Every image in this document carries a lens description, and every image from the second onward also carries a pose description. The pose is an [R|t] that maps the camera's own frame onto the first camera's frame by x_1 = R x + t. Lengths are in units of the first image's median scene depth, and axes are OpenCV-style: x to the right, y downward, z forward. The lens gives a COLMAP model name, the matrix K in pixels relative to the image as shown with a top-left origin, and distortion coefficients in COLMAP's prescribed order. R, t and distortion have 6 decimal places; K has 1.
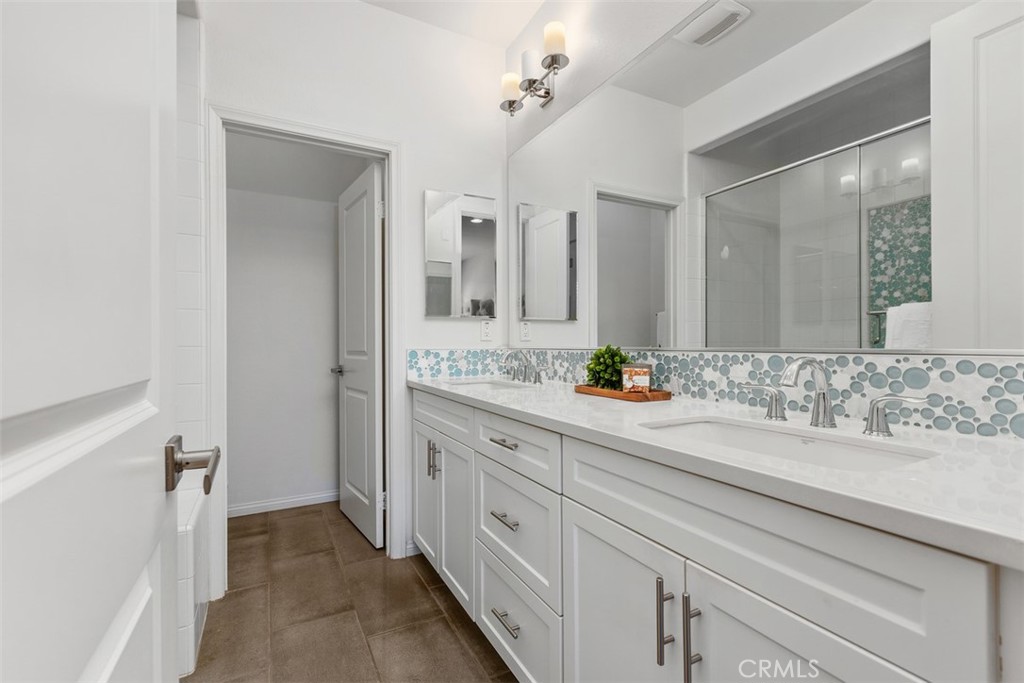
lens RADIAL K [[456.2, 0, 513.5], [0, 456.2, 341.1], [0, 0, 1]] dist [-0.000574, -0.001548]
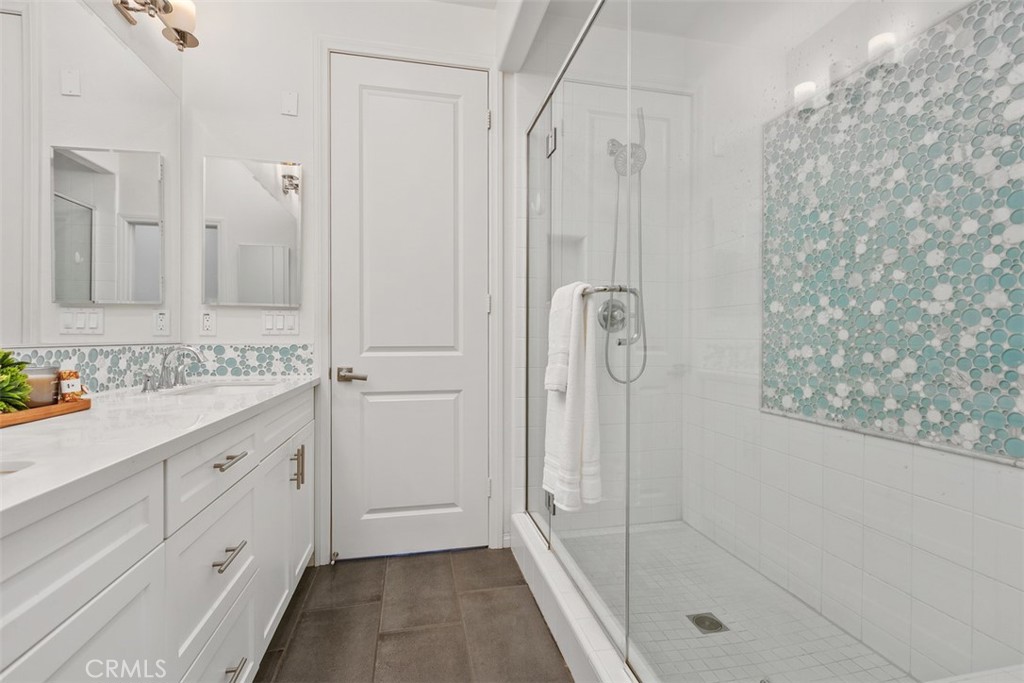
lens RADIAL K [[456.2, 0, 511.1], [0, 456.2, 339.7], [0, 0, 1]] dist [-0.000574, -0.001548]
pose [[-0.960204, 0.009843, 0.279127, -0.795073], [0.009974, 0.999950, -0.000953, 0.018717], [-0.279122, 0.001869, -0.960254, 1.769931]]
